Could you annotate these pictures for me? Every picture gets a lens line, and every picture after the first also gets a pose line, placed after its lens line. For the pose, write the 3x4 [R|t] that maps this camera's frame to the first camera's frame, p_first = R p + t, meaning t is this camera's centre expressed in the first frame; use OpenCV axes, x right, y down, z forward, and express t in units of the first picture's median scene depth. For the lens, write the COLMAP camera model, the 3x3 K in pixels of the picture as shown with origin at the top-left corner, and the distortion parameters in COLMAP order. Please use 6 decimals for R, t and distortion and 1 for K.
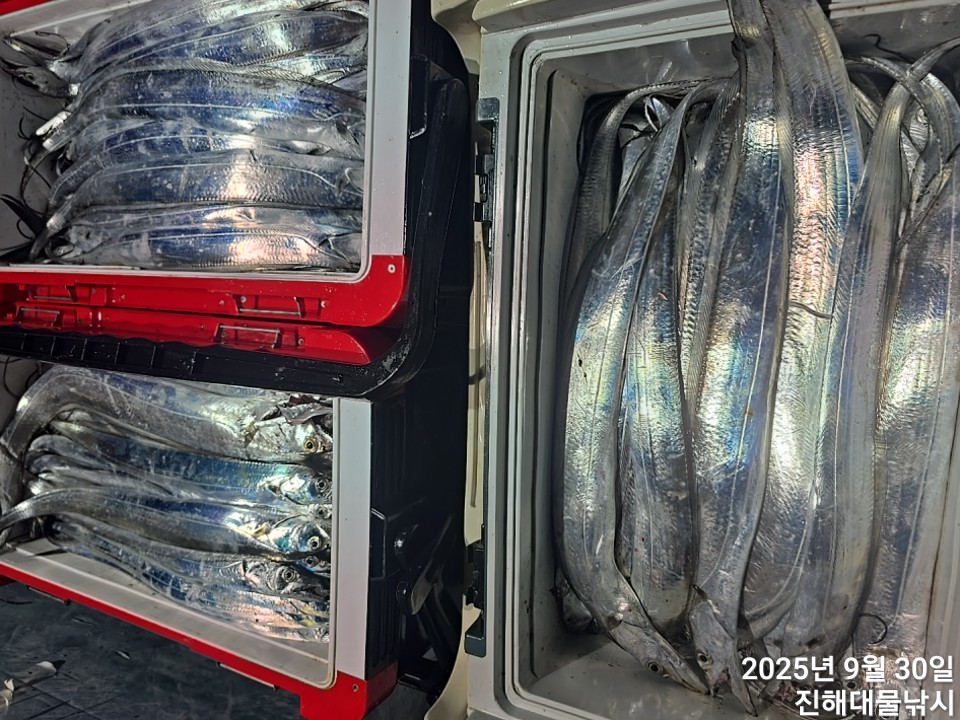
lens RADIAL K [[652.0, 0, 486.1], [0, 652.0, 349.8], [0, 0, 1]] dist [0.050428, -0.048155]
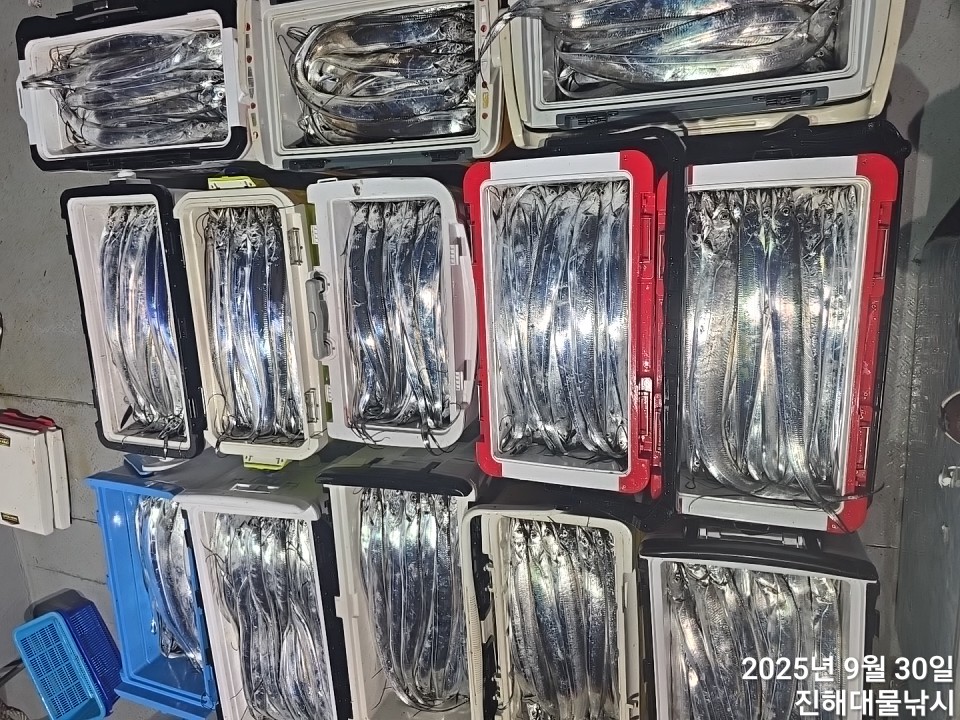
lens RADIAL K [[650.5, 0, 478.9], [0, 650.5, 351.3], [0, 0, 1]] dist [0.057216, -0.057474]
pose [[0.087367, -0.966748, 0.240345, -1.084448], [0.904932, -0.023851, -0.424887, 0.280869], [0.416491, 0.254616, 0.872758, -0.766411]]
